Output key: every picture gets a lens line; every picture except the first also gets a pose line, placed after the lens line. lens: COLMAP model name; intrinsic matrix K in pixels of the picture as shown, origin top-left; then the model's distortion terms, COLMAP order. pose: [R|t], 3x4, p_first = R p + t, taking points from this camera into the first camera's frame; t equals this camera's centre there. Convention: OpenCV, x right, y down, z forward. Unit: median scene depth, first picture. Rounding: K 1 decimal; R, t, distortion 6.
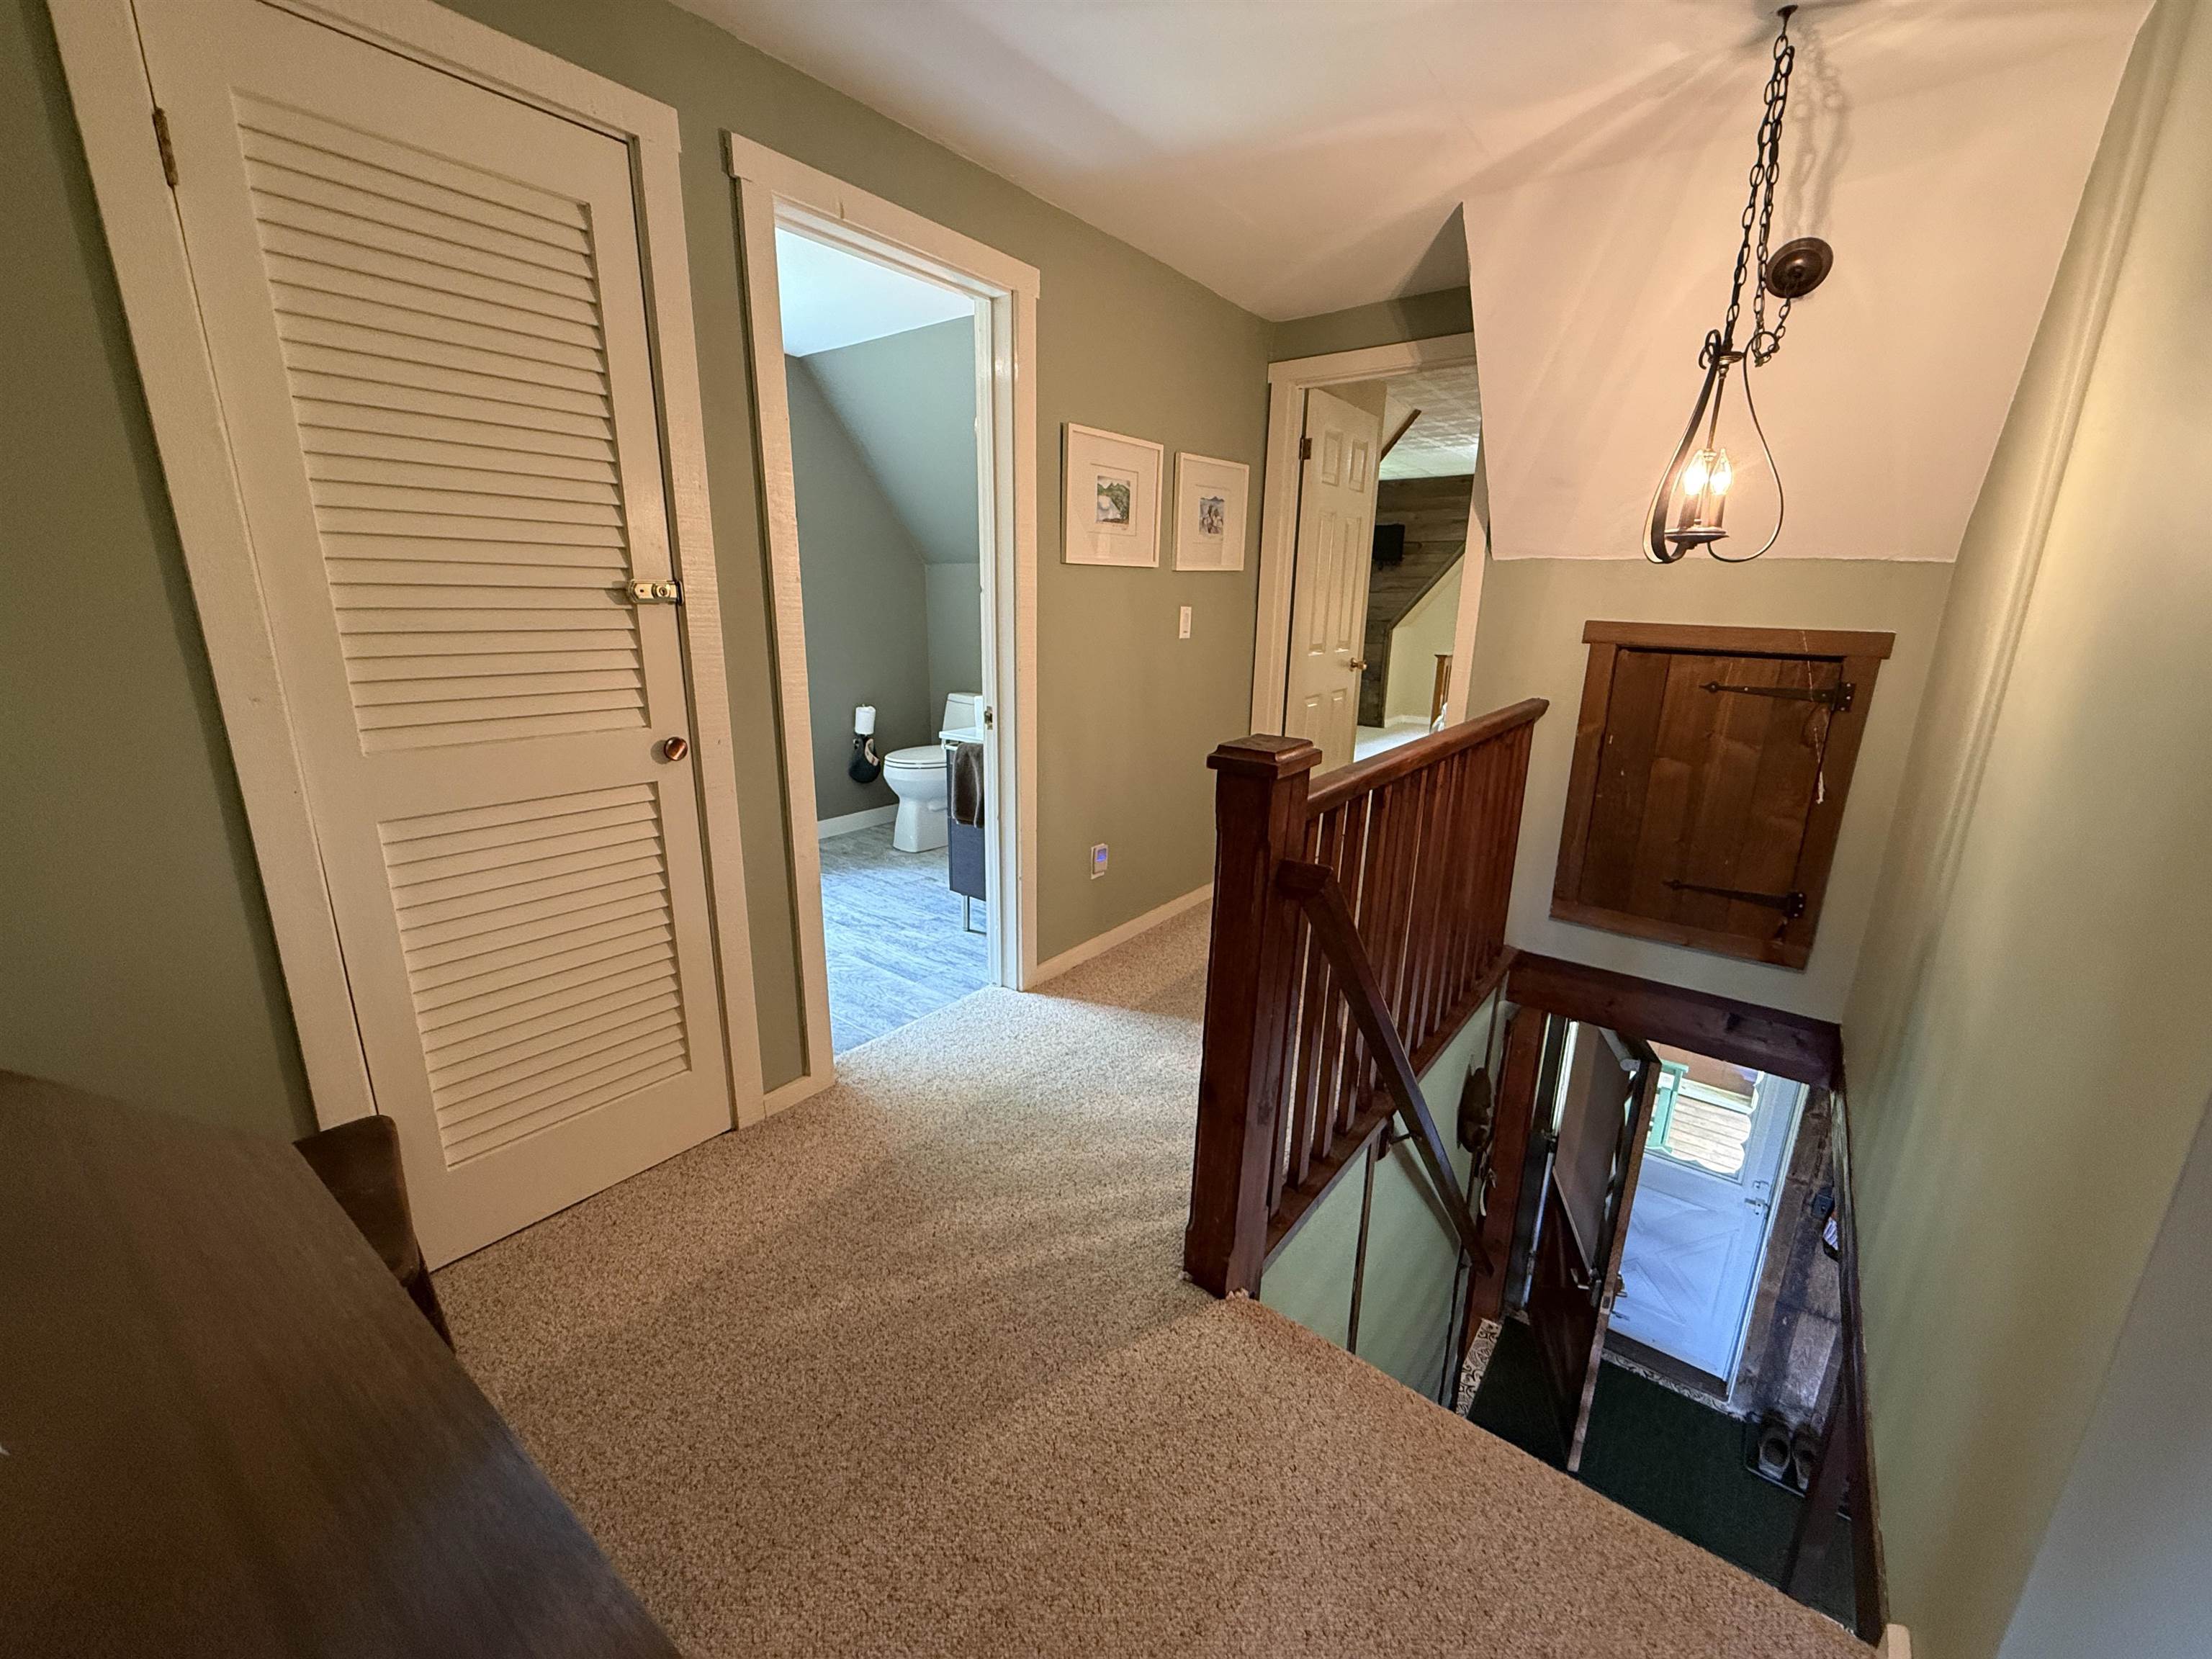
lens RADIAL K [[880.6, 0, 1101.5], [0, 880.6, 830.6], [0, 0, 1]] dist [0.003091, 0.000196]
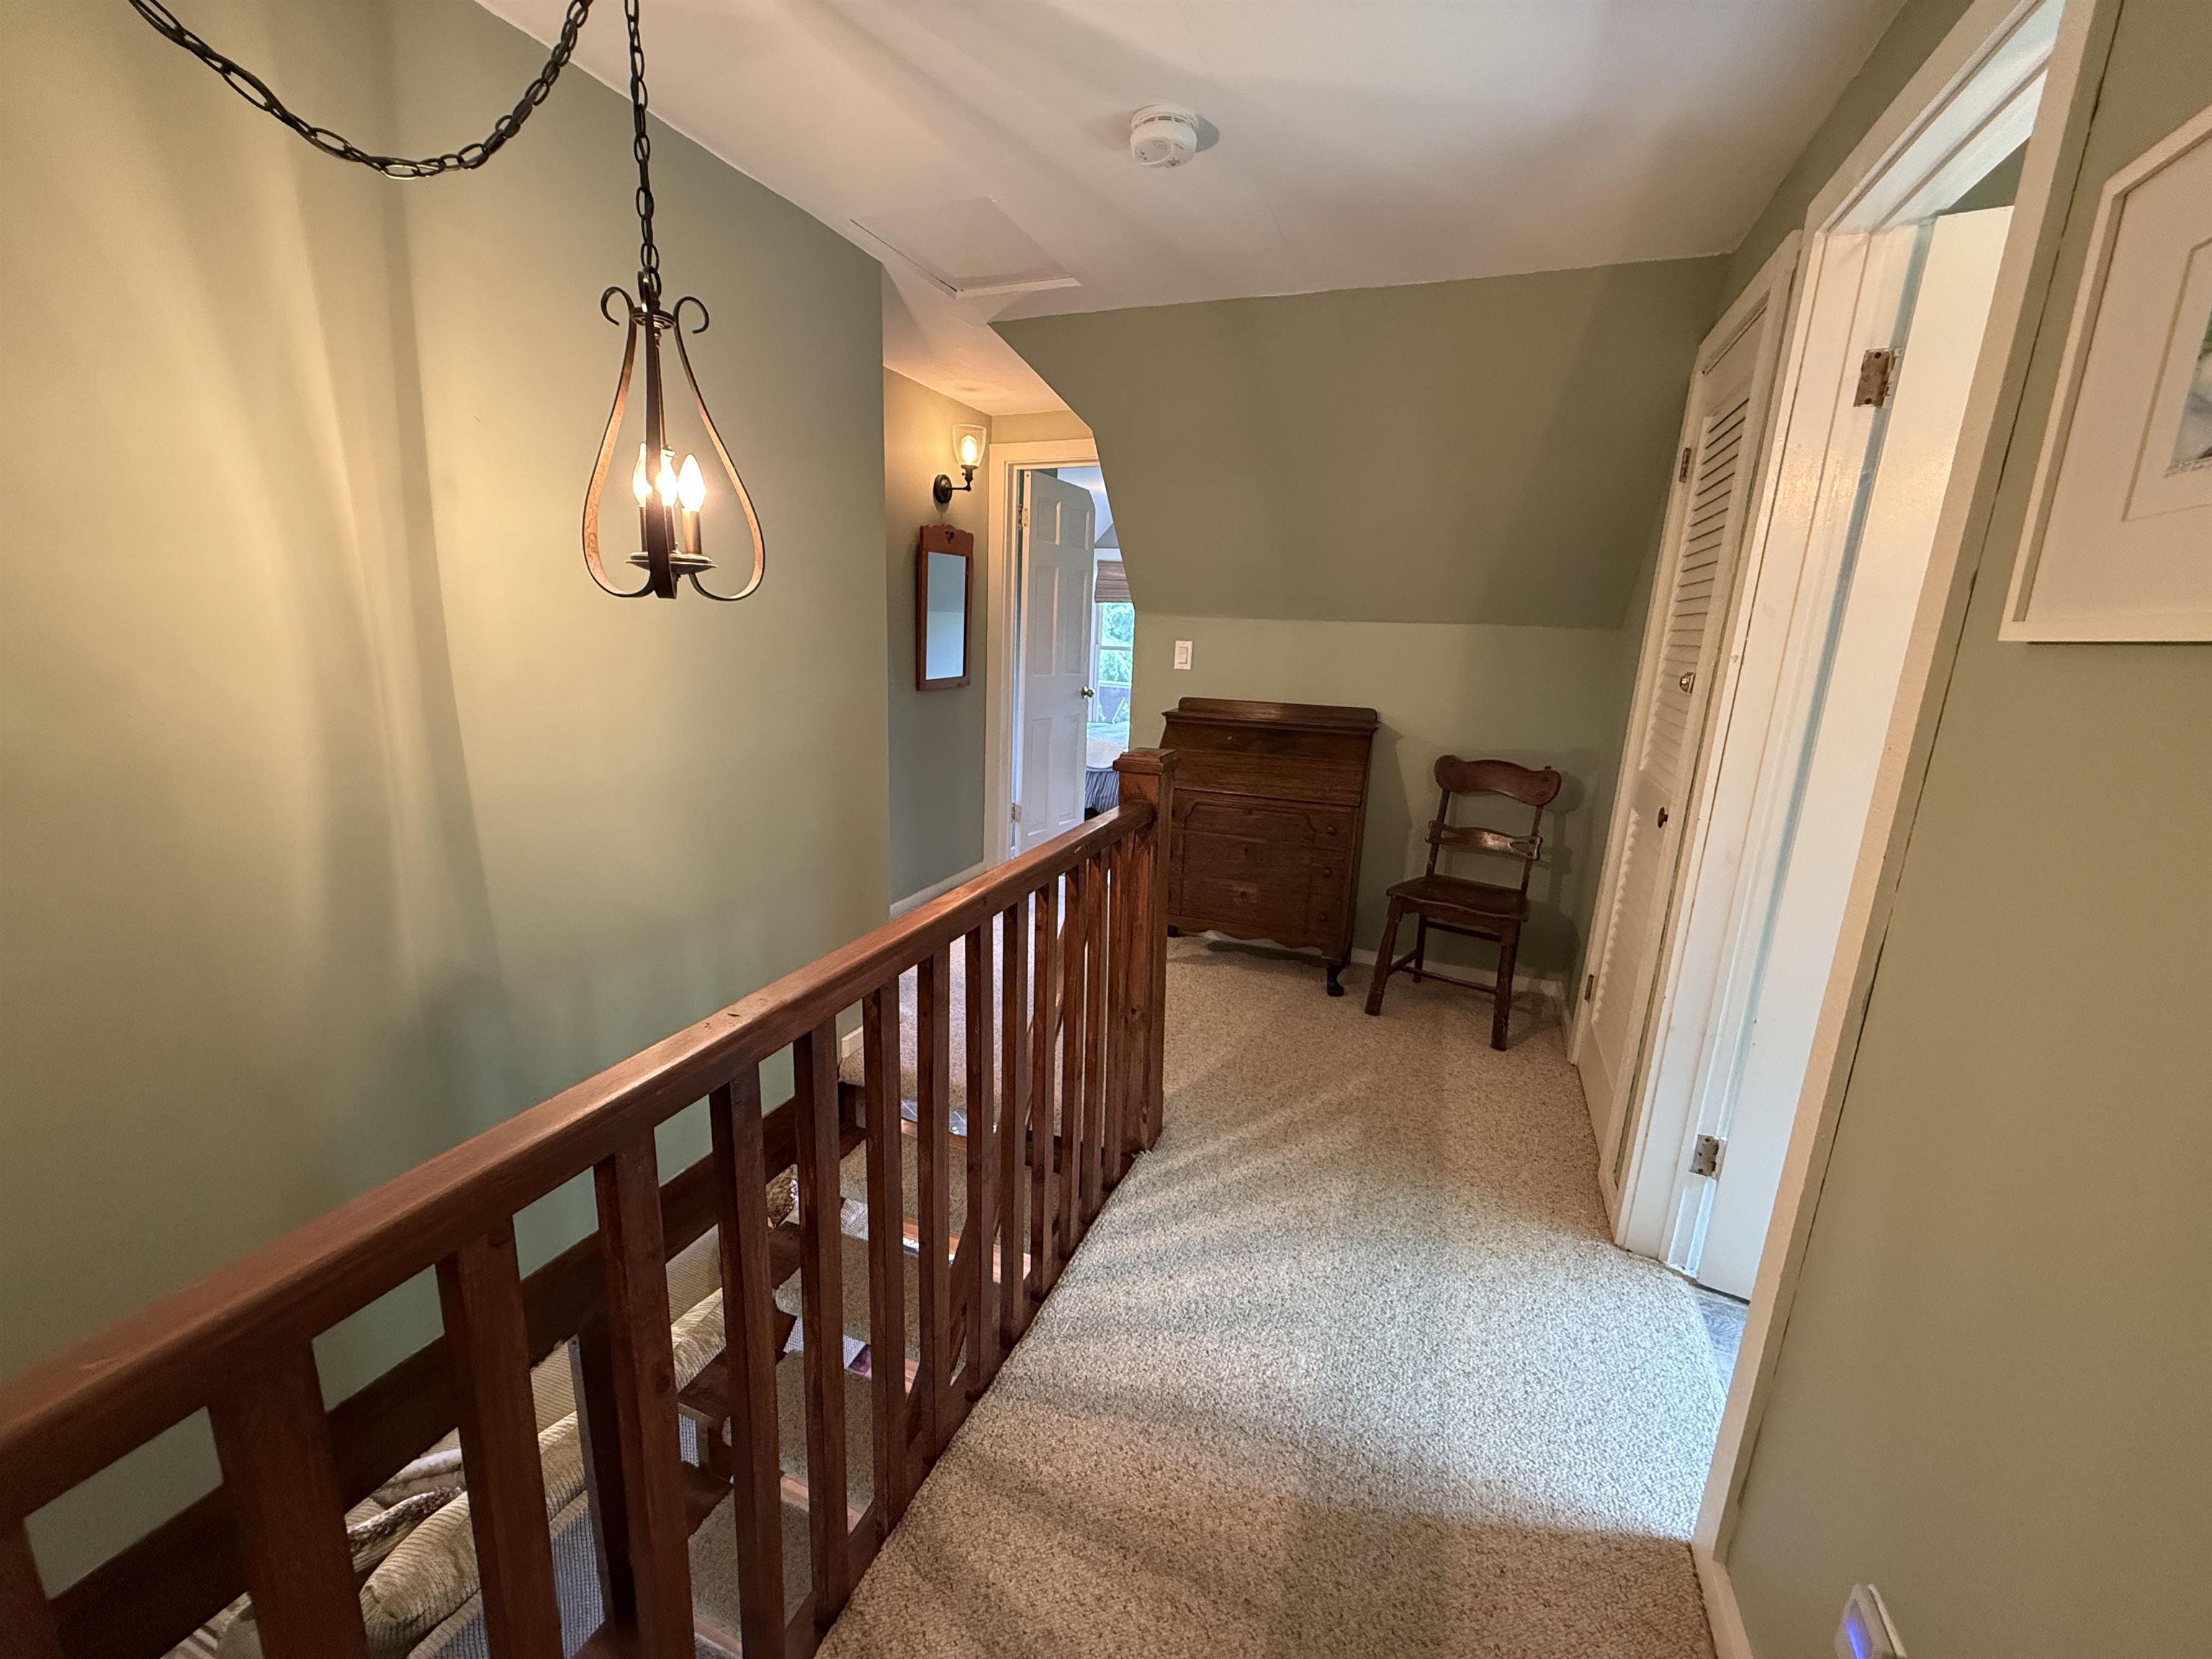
lens RADIAL K [[880.6, 0, 1101.5], [0, 880.6, 830.6], [0, 0, 1]] dist [0.003091, 0.000196]
pose [[-0.959814, 0.005702, -0.280578, 0.348910], [-0.128142, 0.880578, 0.456249, -0.331470], [0.249672, 0.473868, -0.844460, 1.164918]]
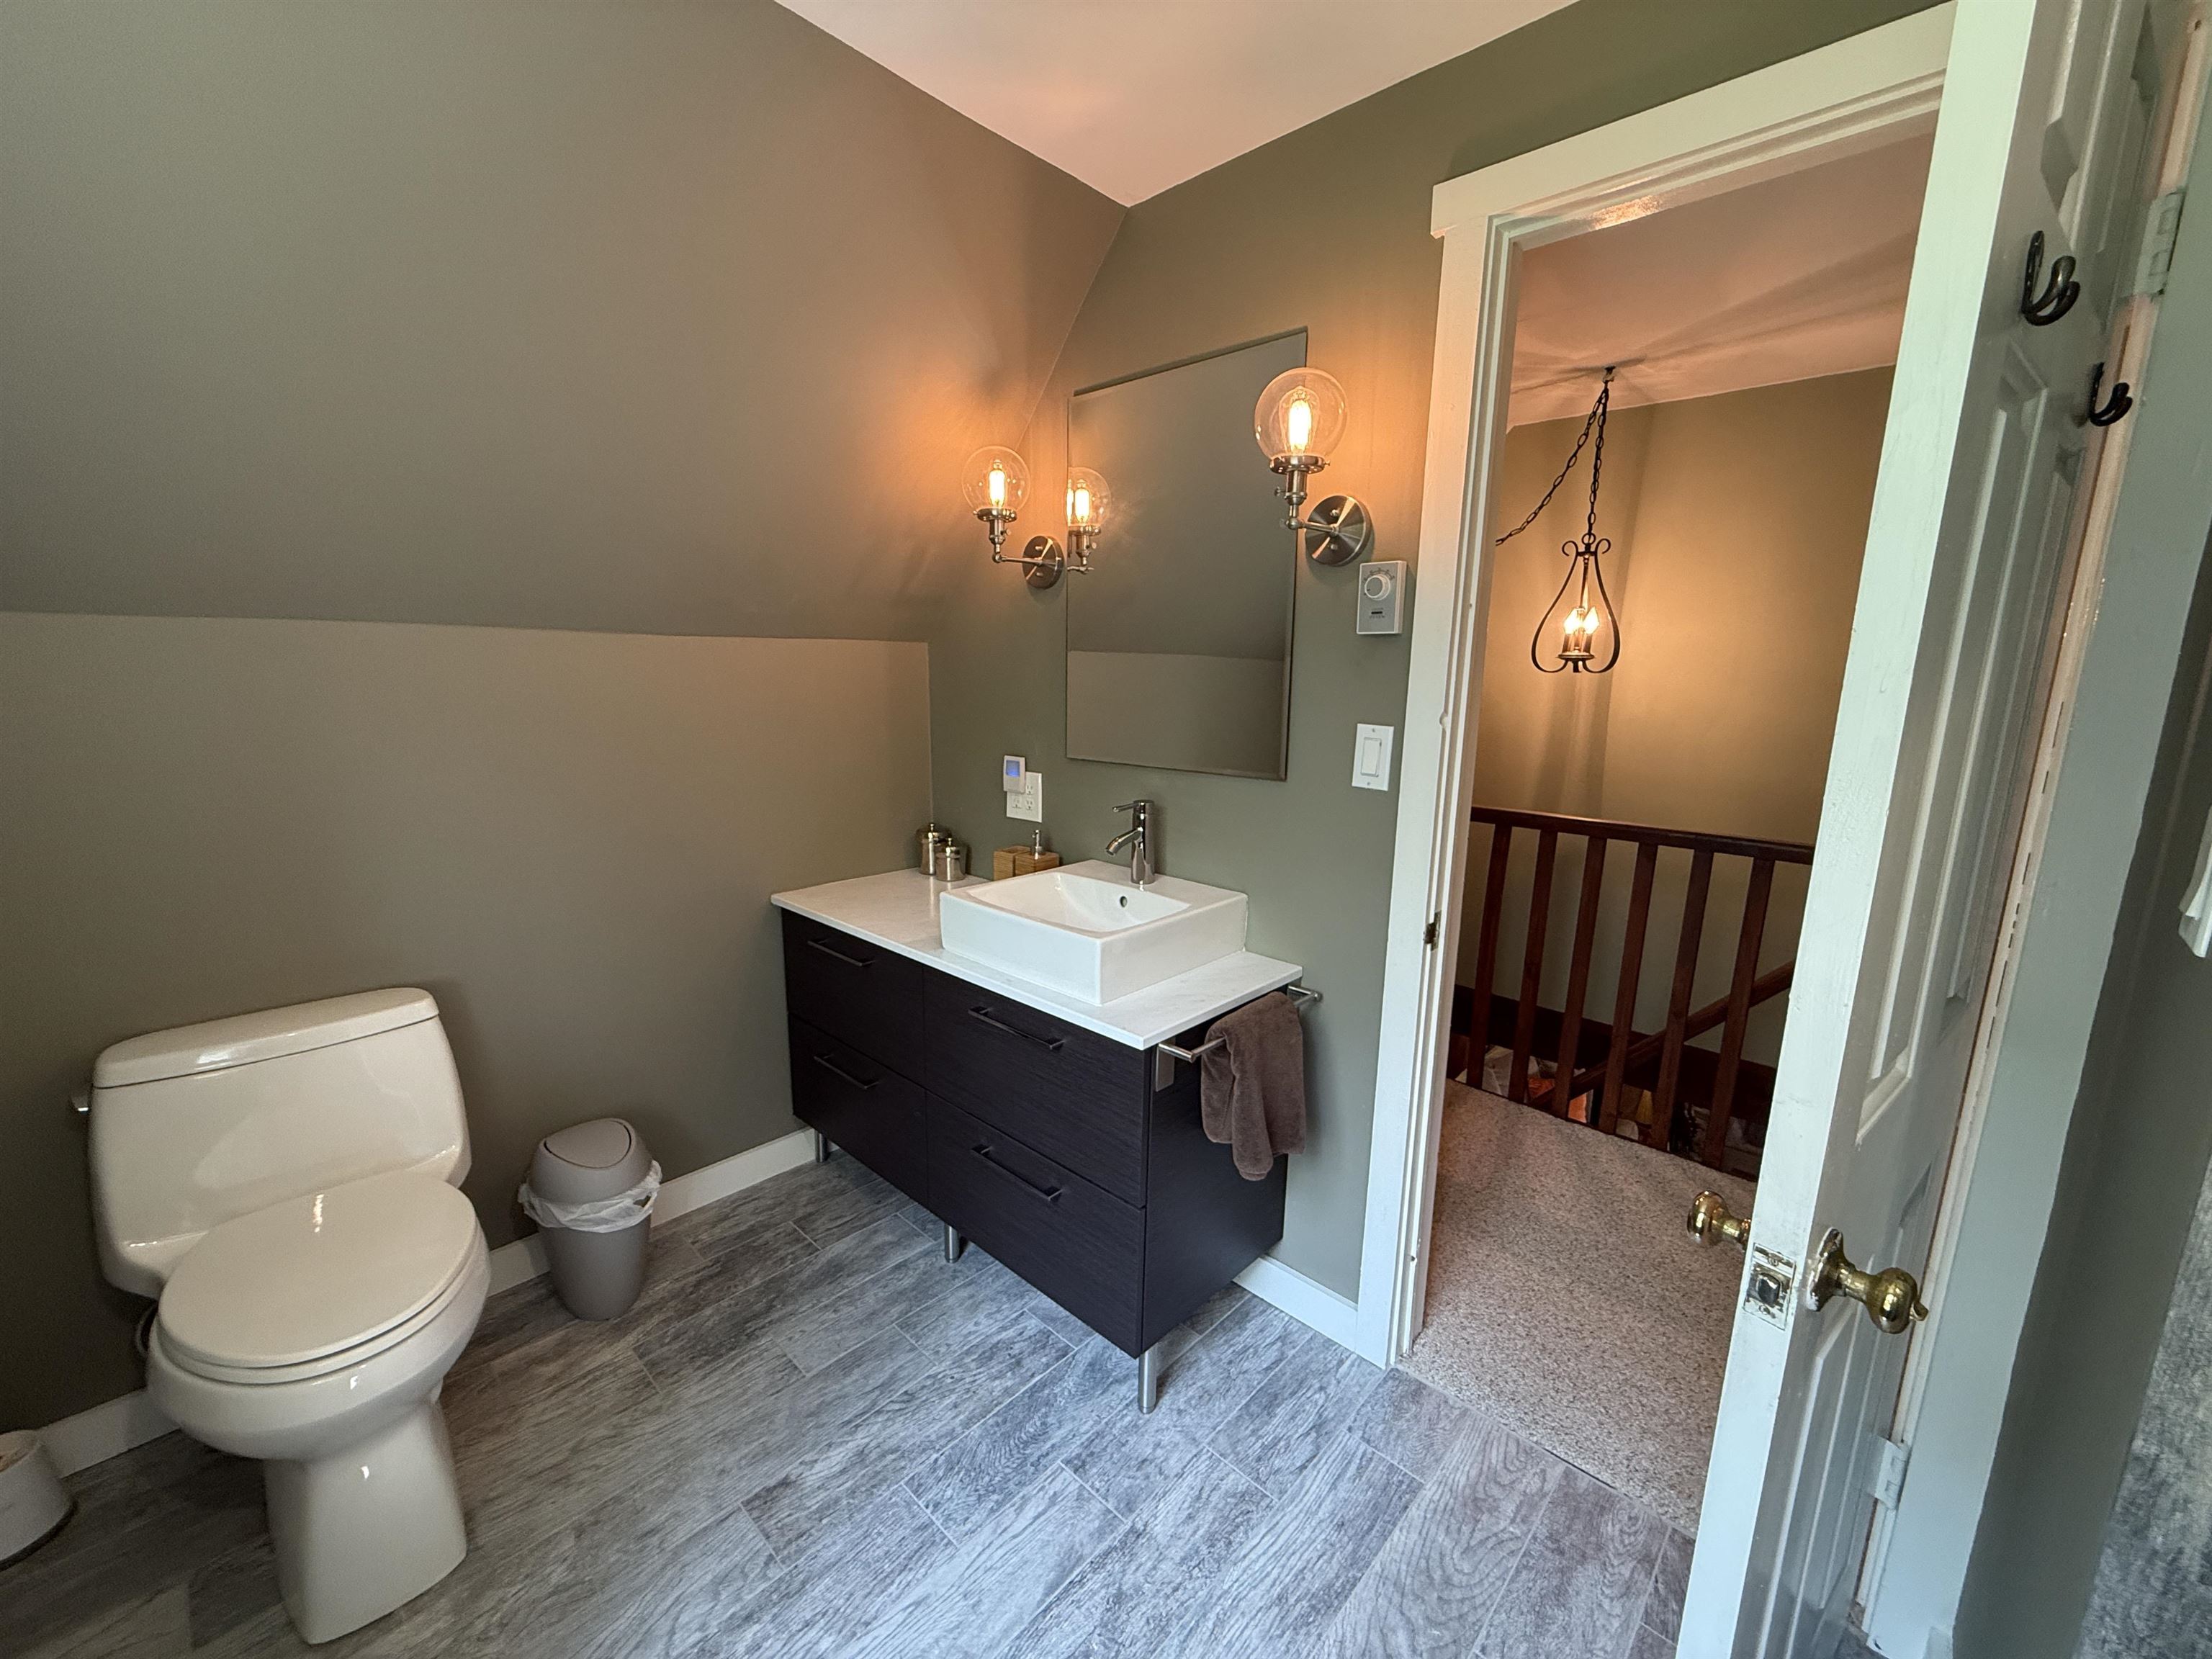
lens RADIAL K [[880.6, 0, 1101.5], [0, 880.6, 830.6], [0, 0, 1]] dist [0.003091, 0.000196]
pose [[0.102825, -0.202078, 0.973957, -0.685628], [0.247608, 0.953525, 0.171697, -0.336511], [-0.963388, 0.223505, 0.148082, 1.076414]]
